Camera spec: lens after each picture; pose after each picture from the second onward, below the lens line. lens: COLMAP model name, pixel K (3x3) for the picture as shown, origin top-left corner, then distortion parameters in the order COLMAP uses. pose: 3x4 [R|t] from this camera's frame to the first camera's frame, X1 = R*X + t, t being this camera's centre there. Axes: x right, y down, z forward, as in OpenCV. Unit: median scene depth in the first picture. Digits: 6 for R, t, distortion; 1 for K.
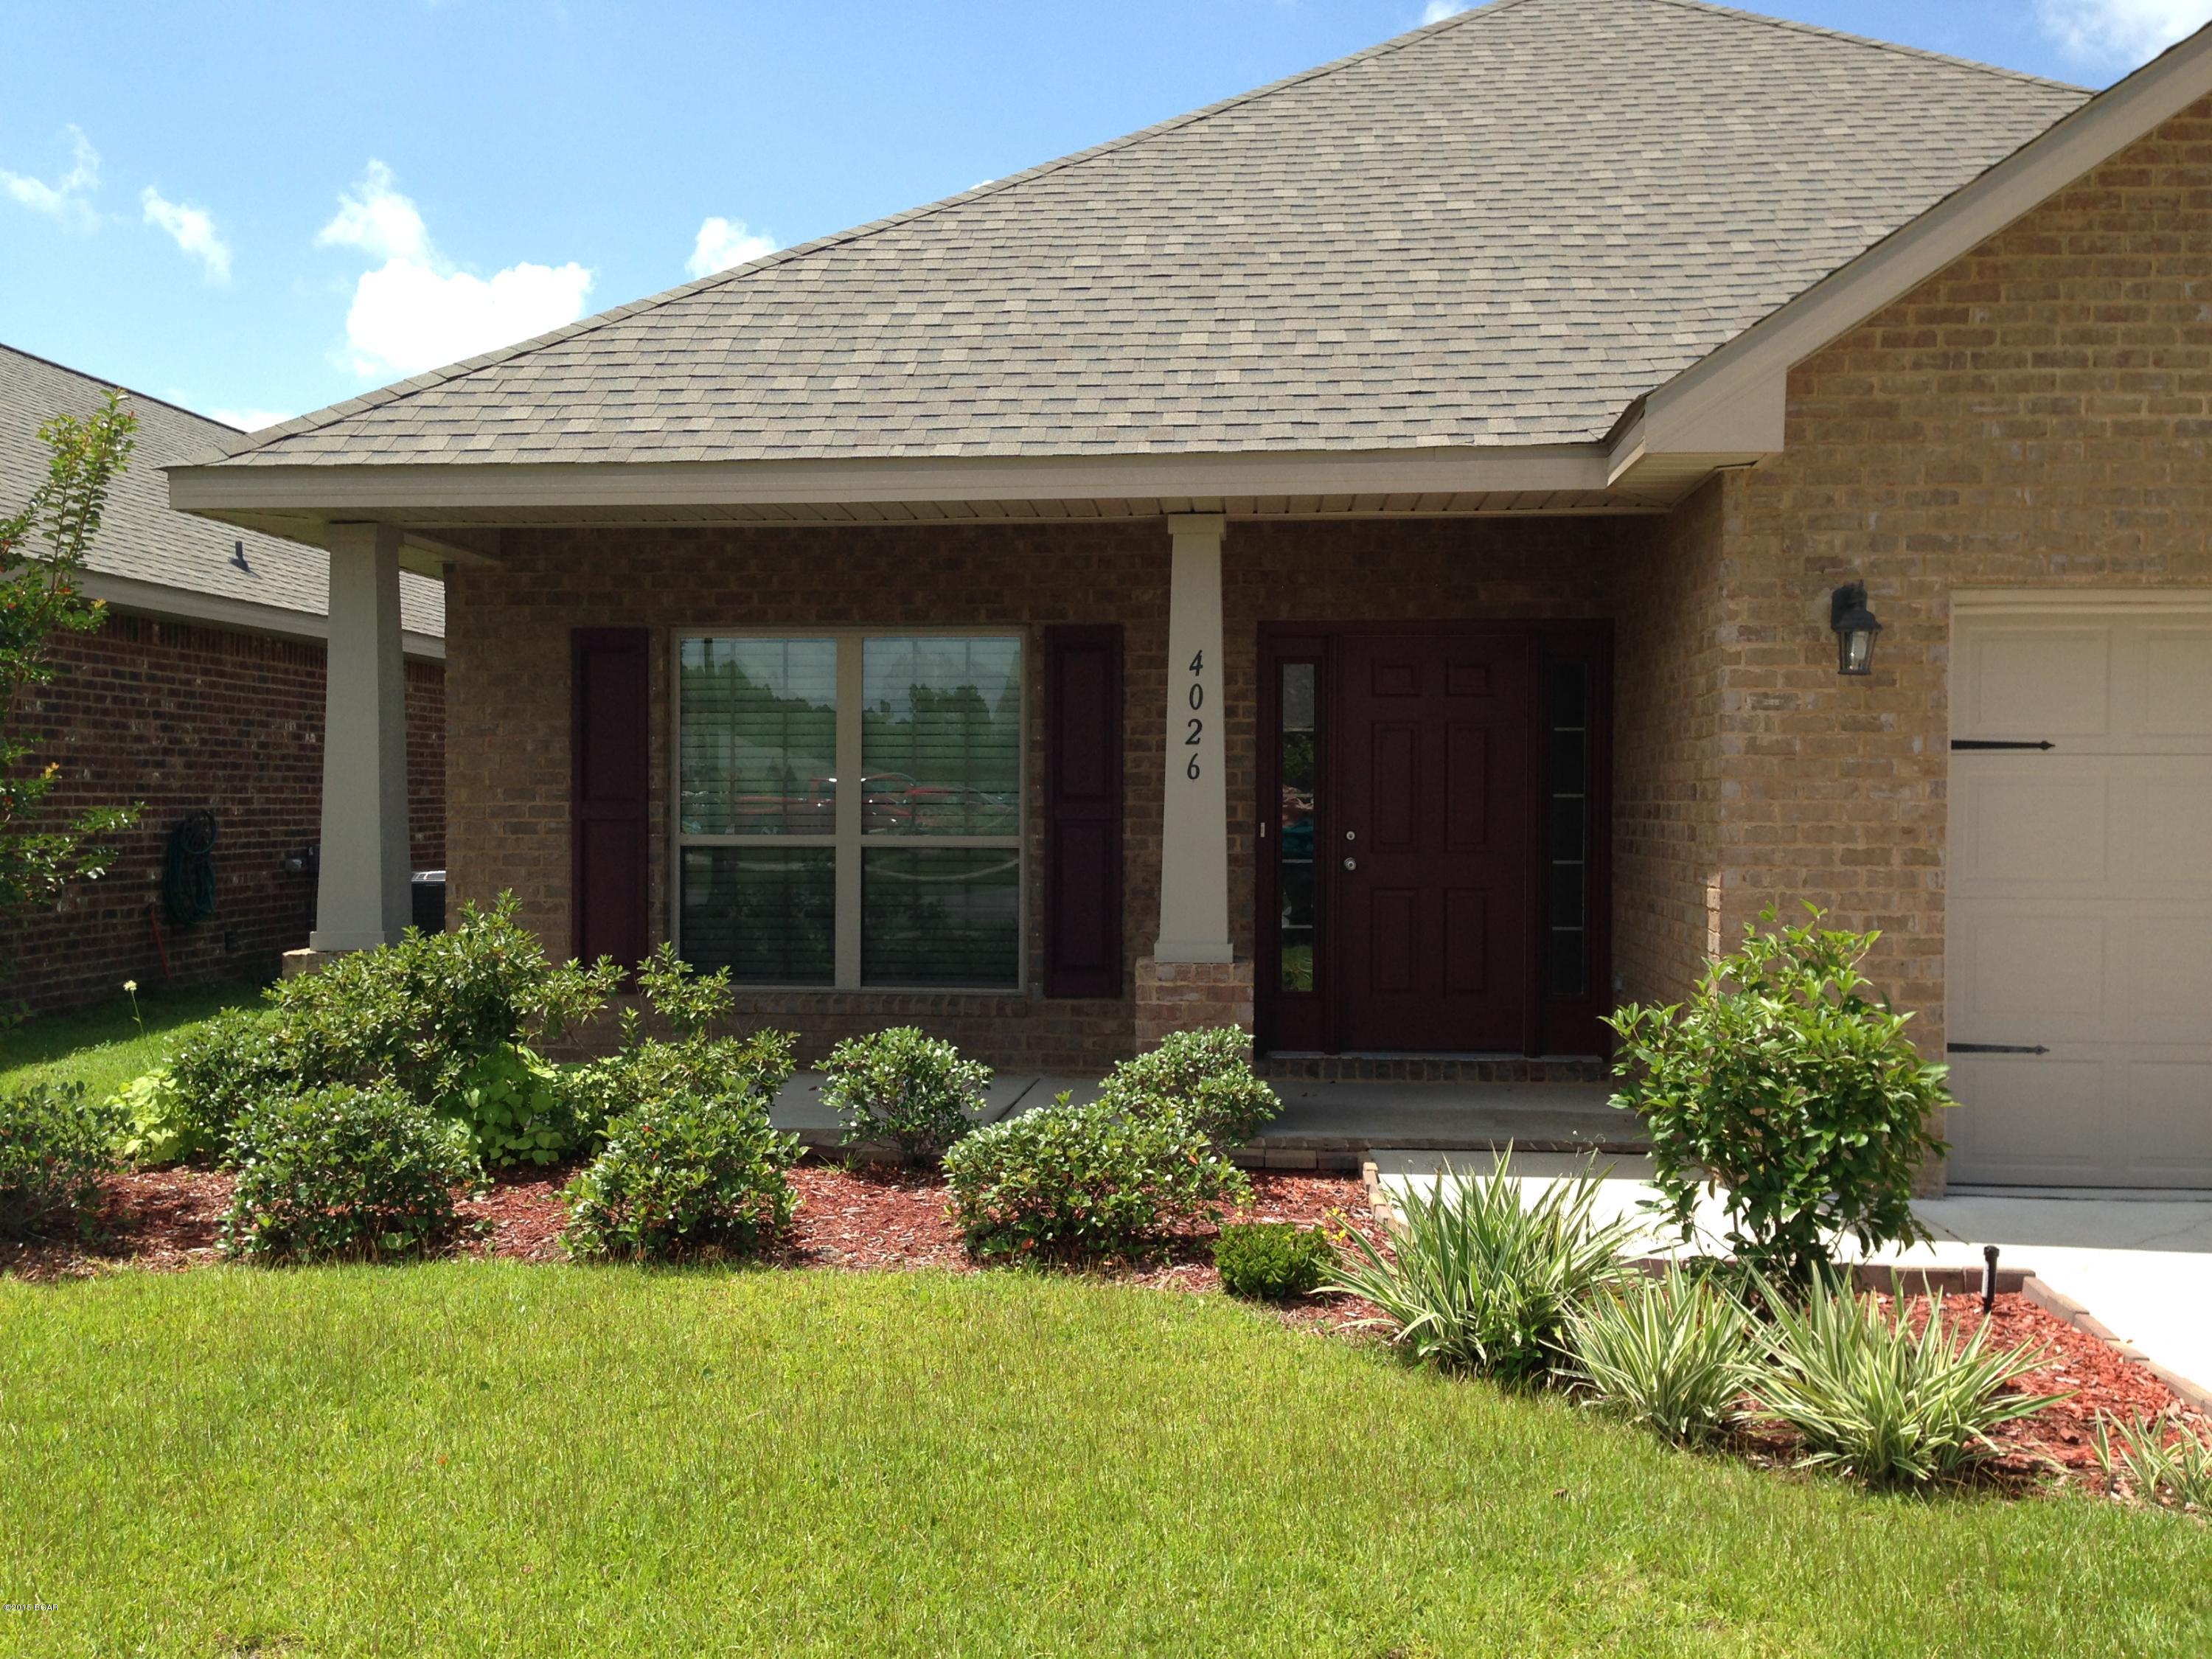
lens RADIAL K [[2084.0, 0, 1009.9], [0, 2084.0, 860.0], [0, 0, 1]] dist [0.076446, -0.119643]
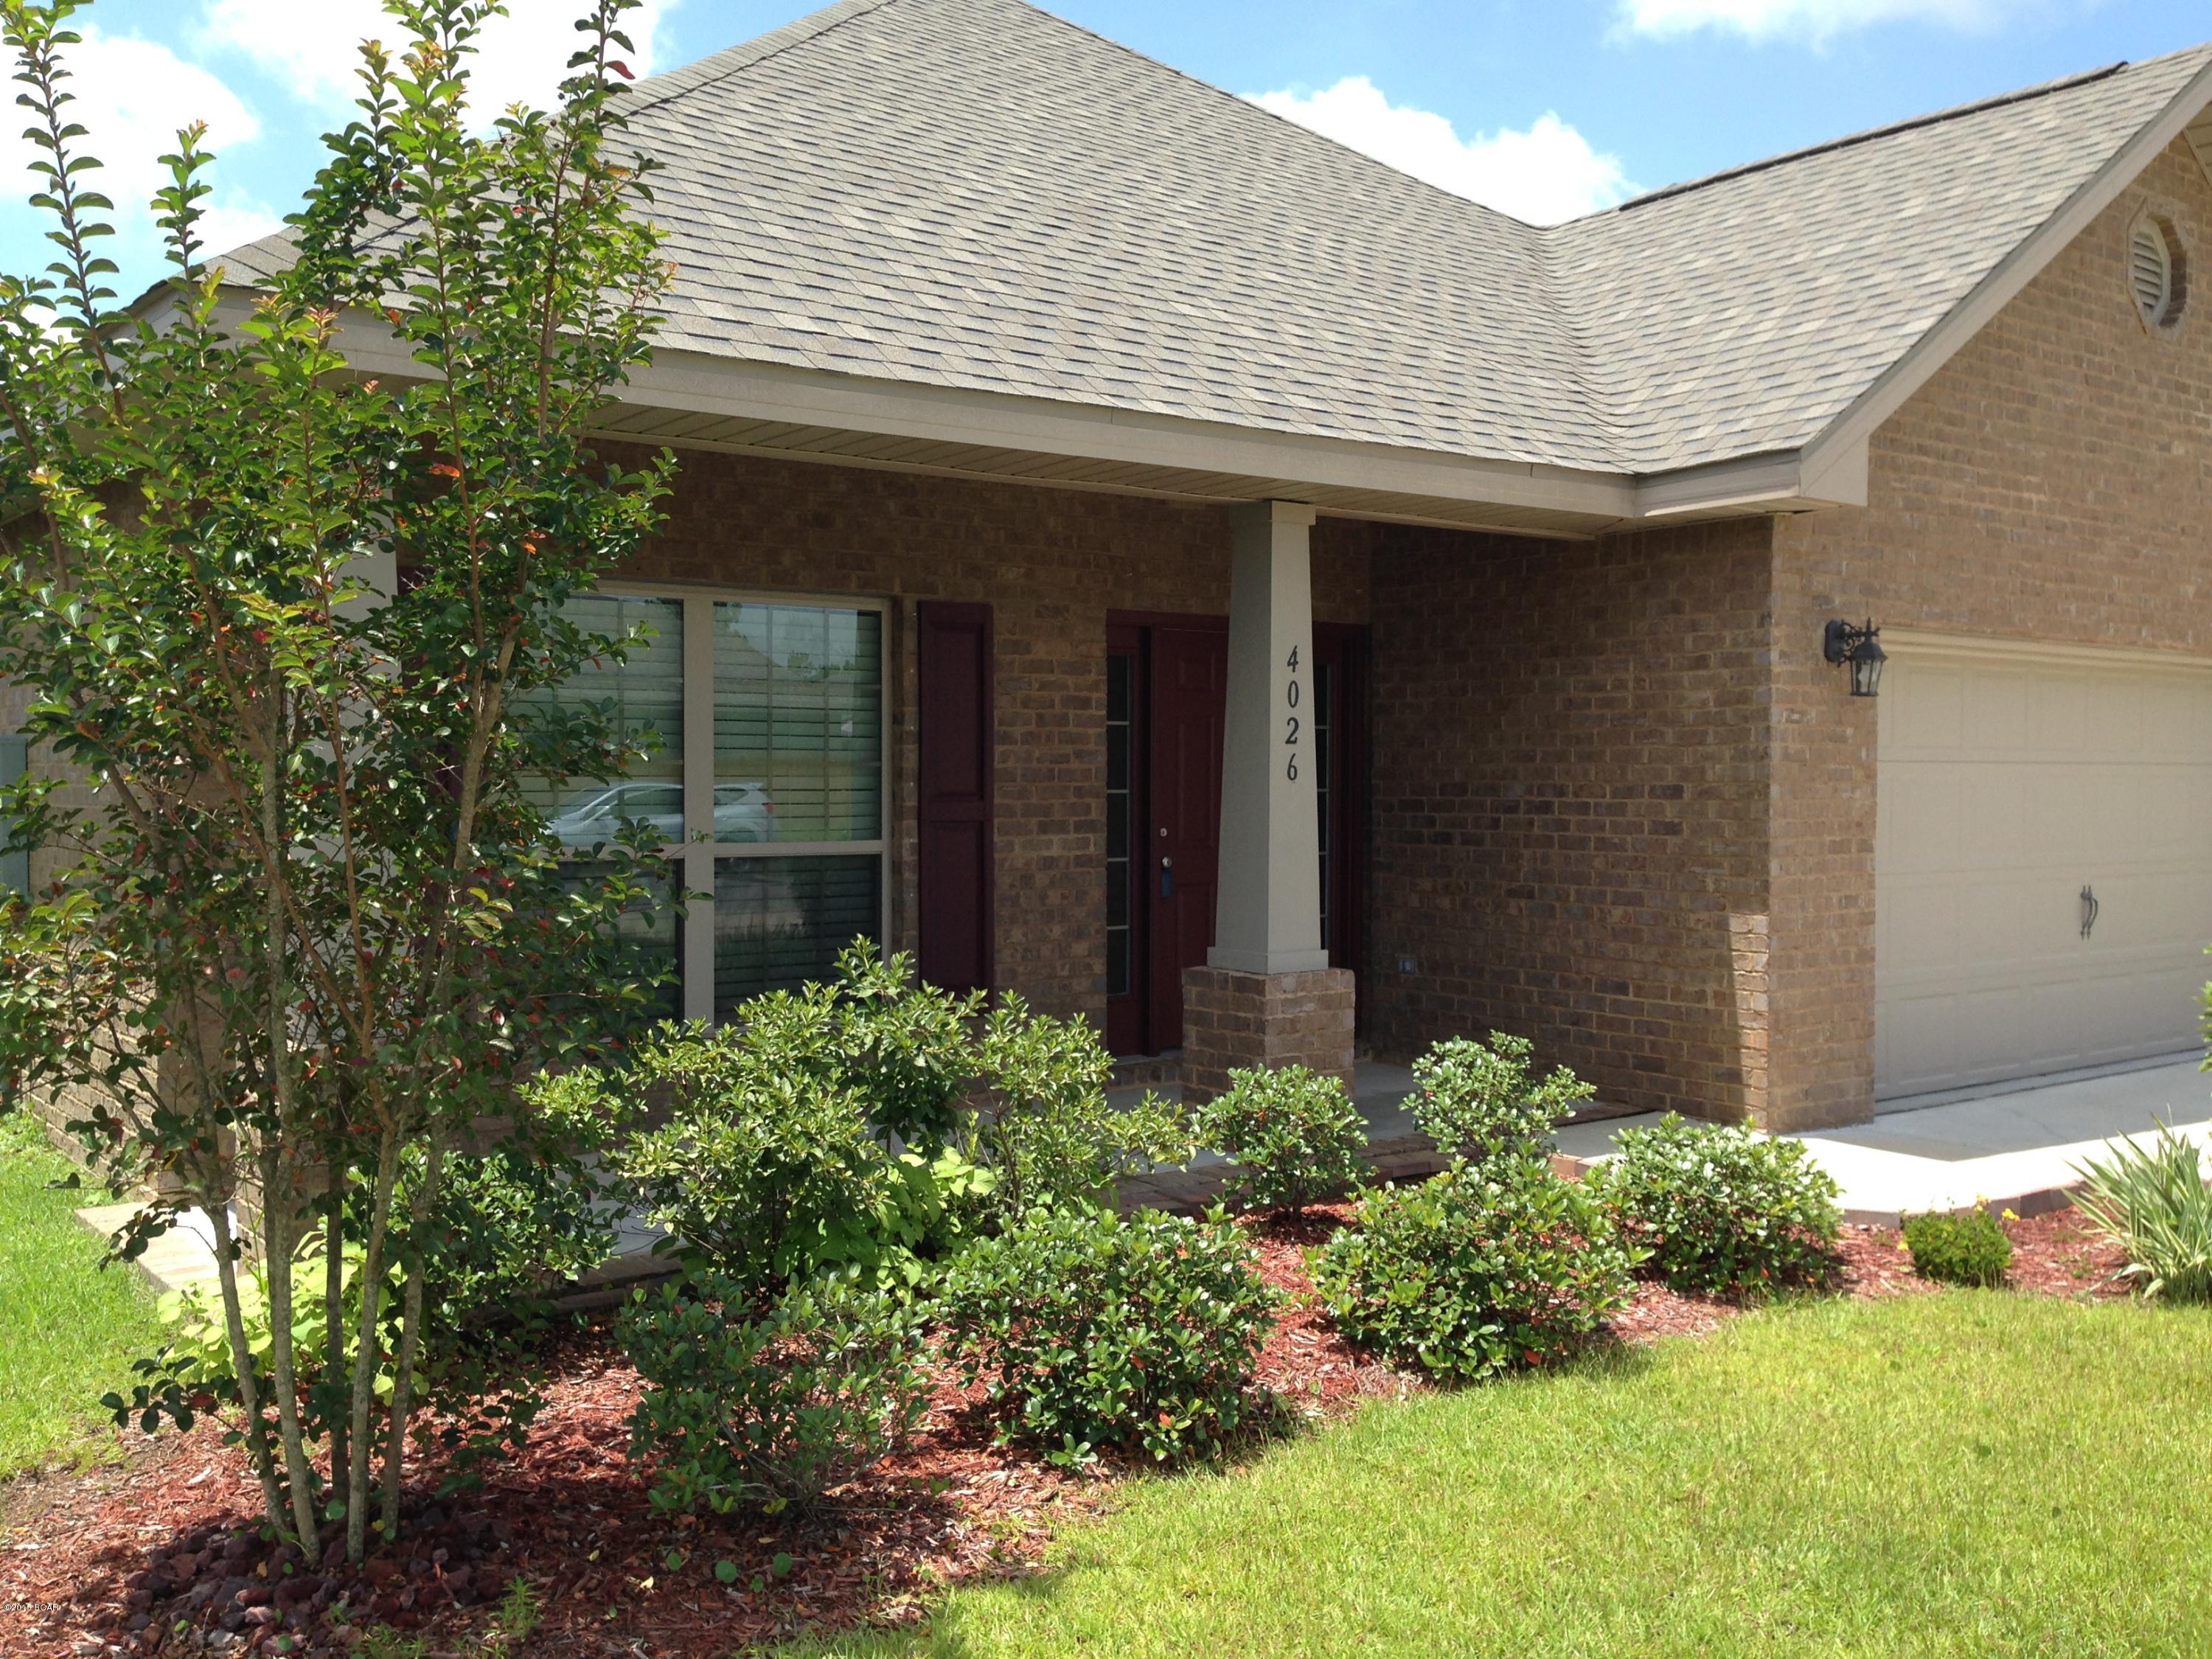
lens RADIAL K [[2080.1, 0, 1104.0], [0, 2080.1, 863.7], [0, 0, 1]] dist [0.005389, -0.011573]
pose [[0.735042, -0.031791, 0.677276, -0.710364], [0.019308, 0.999477, 0.025960, -0.030810], [-0.677747, -0.006005, 0.735271, 0.407693]]
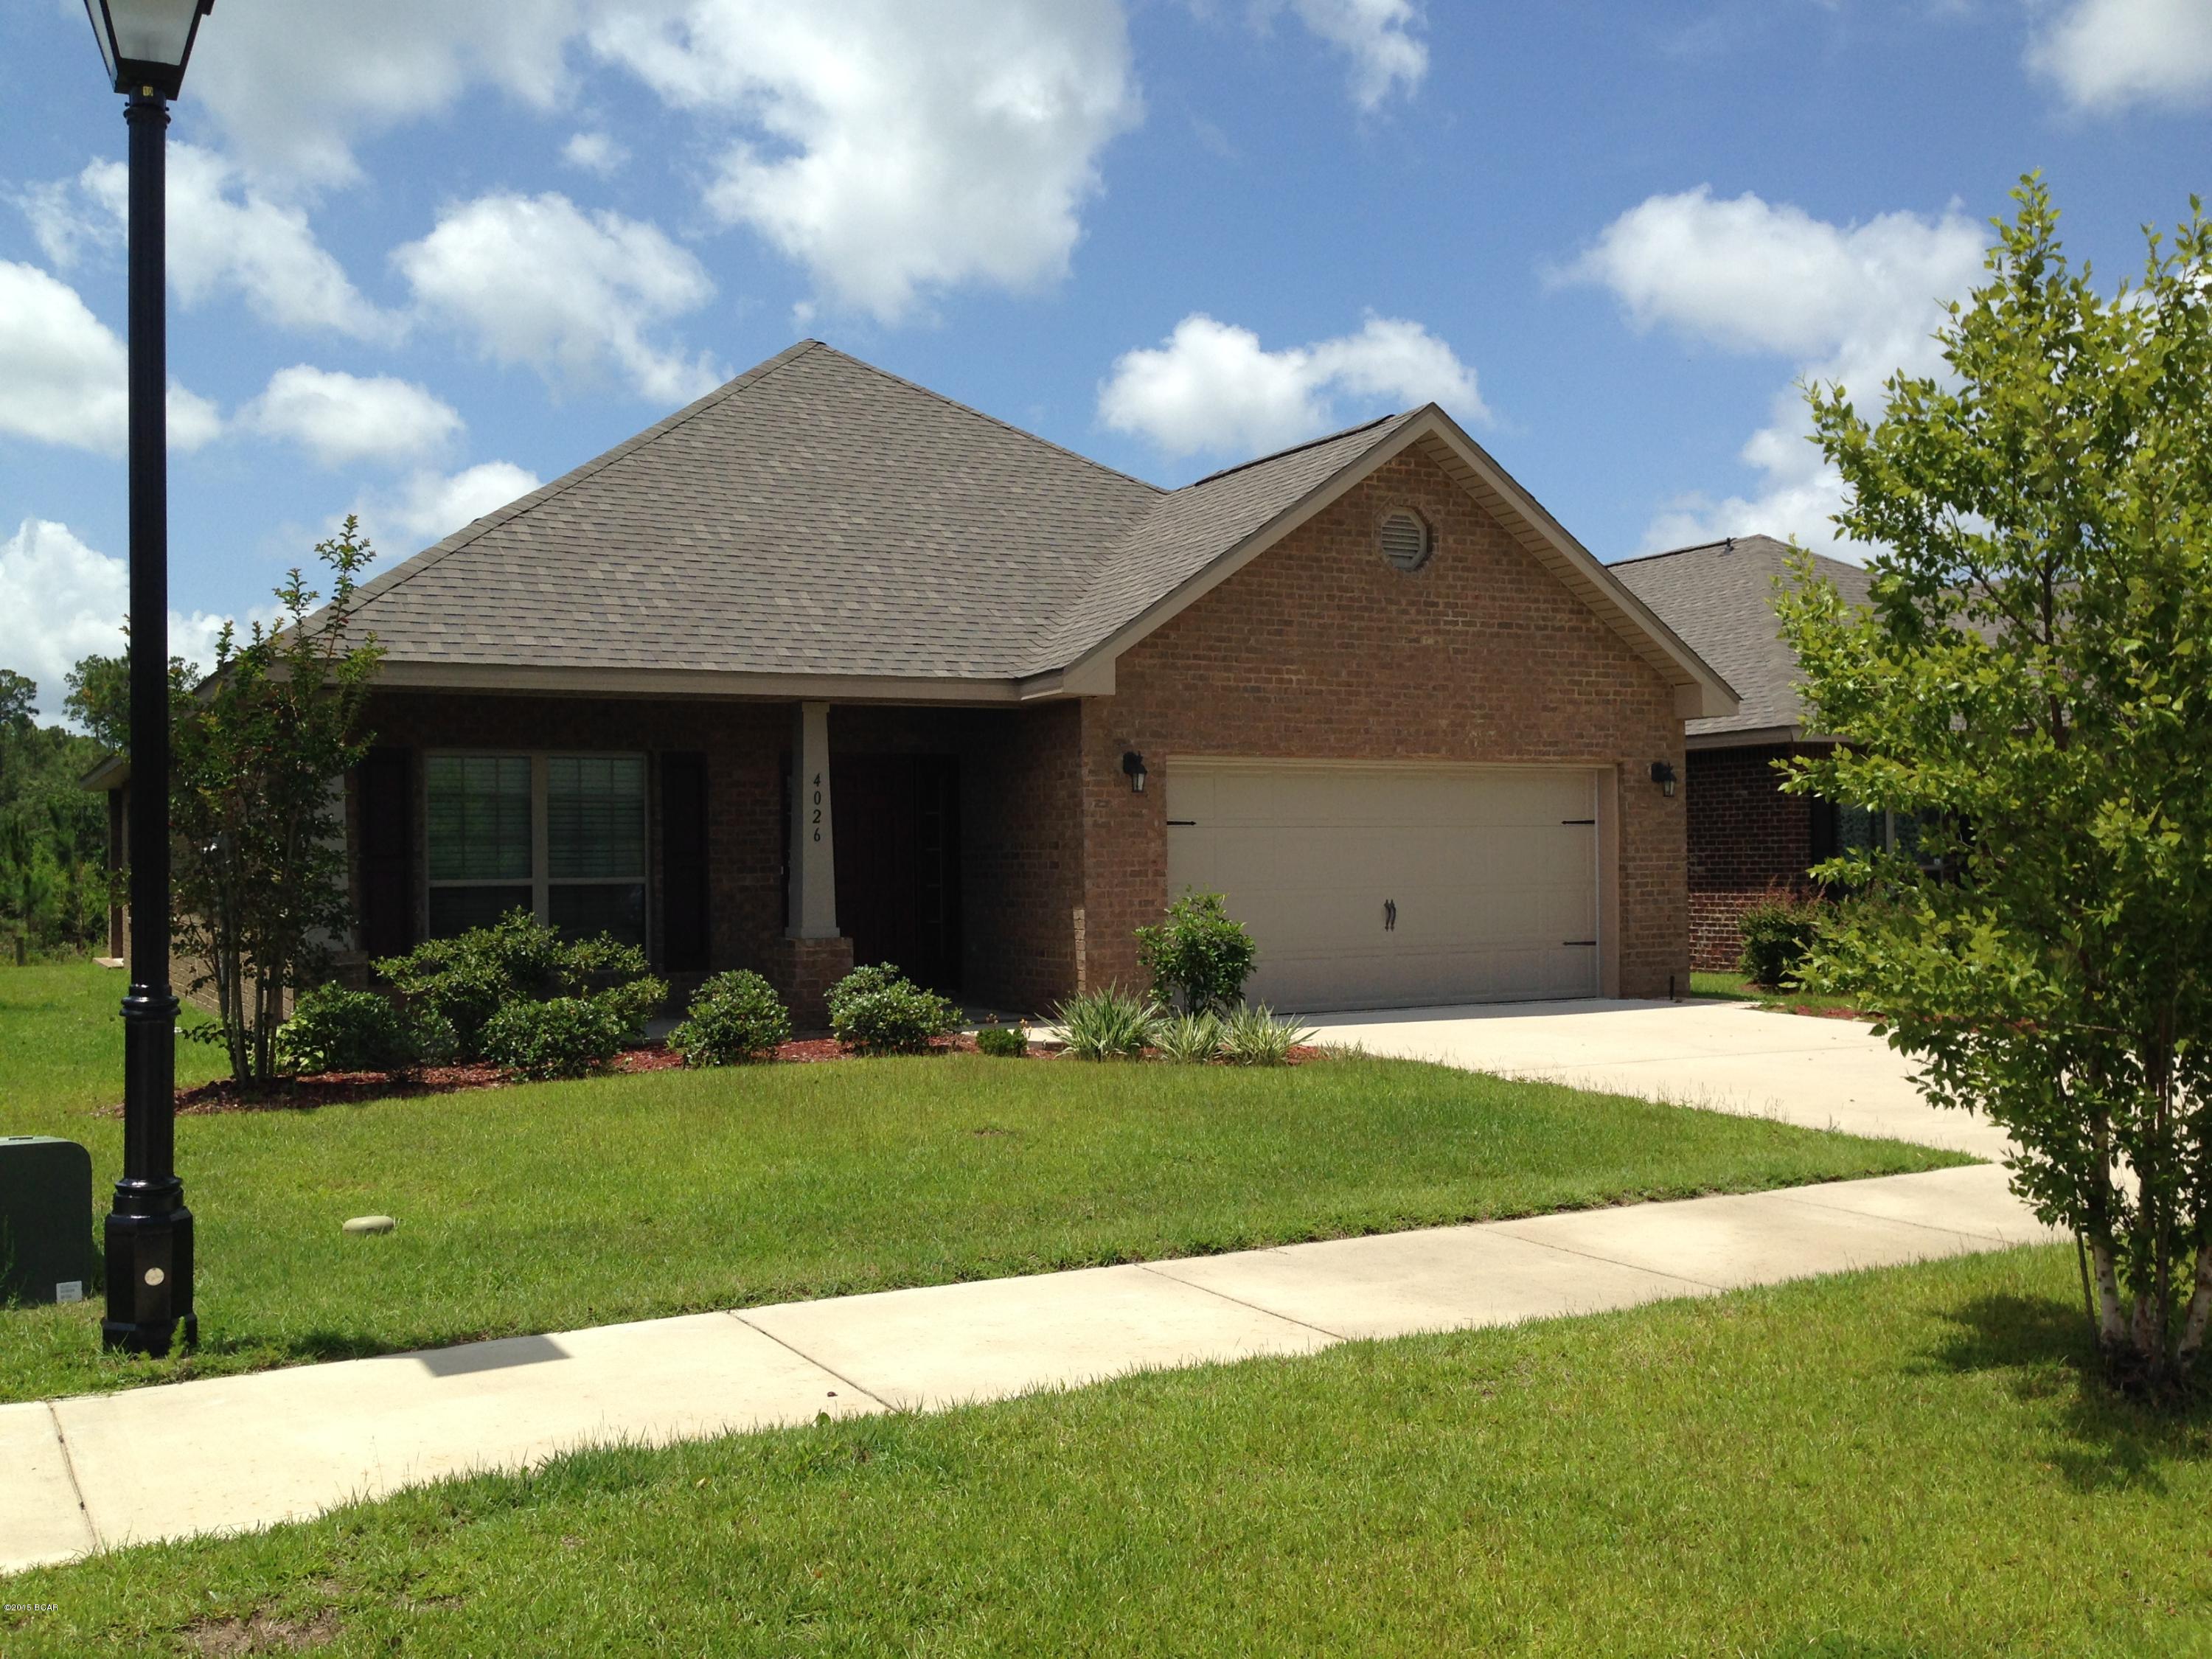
lens RADIAL K [[2080.1, 0, 1104.0], [0, 2080.1, 863.7], [0, 0, 1]] dist [0.005389, -0.011573]
pose [[0.822881, -0.015374, 0.568006, -0.880282], [0.031162, 0.999351, -0.018096, 0.027190], [-0.567359, 0.032591, 0.822825, -0.801051]]
